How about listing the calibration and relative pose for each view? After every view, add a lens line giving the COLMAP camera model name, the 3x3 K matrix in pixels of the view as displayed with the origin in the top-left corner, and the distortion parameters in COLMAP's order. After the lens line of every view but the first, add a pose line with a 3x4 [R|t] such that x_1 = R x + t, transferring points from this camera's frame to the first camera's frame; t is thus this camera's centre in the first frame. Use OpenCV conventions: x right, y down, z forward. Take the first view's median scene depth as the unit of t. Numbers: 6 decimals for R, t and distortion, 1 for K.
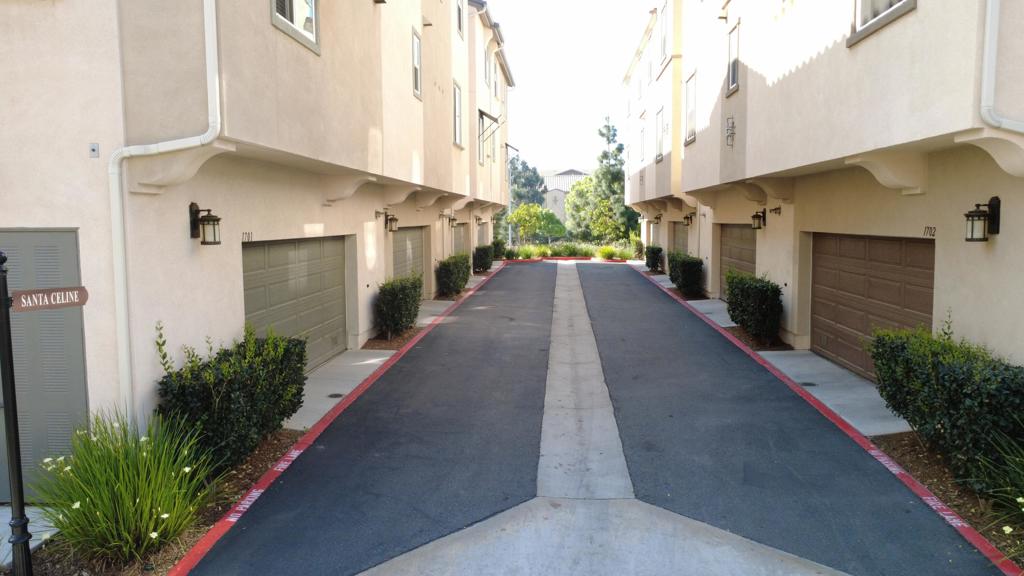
lens RADIAL K [[749.1, 0, 511.8], [0, 749.1, 286.8], [0, 0, 1]] dist [-0.005409, 0.009394]
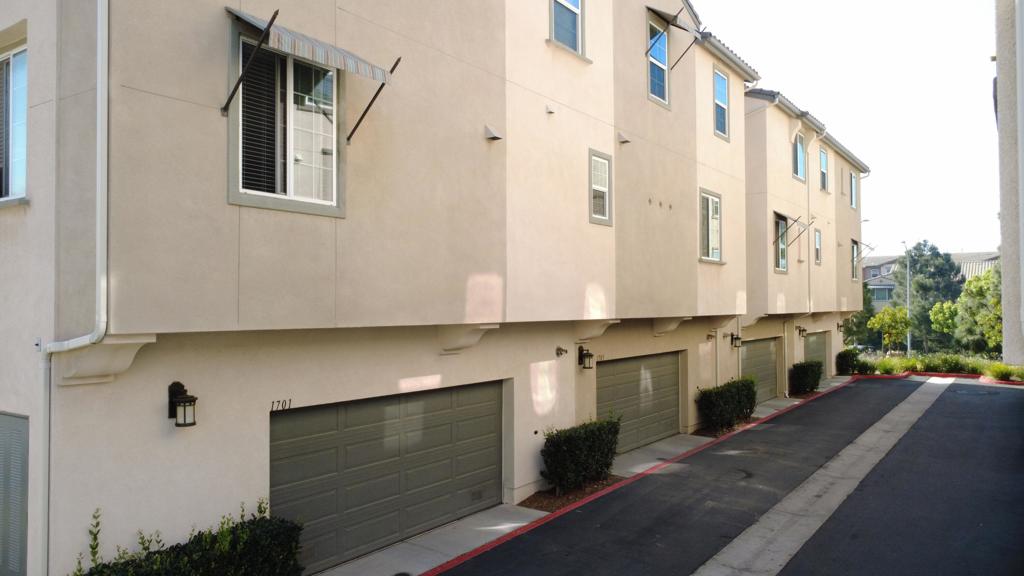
lens RADIAL K [[749.1, 0, 511.8], [0, 749.1, 288.2], [0, 0, 1]] dist [-0.005409, 0.009394]
pose [[0.858809, -0.008497, -0.512225, 0.183945], [-0.048576, 0.994007, -0.097933, -0.062588], [0.509987, 0.108988, 0.853250, 0.140765]]
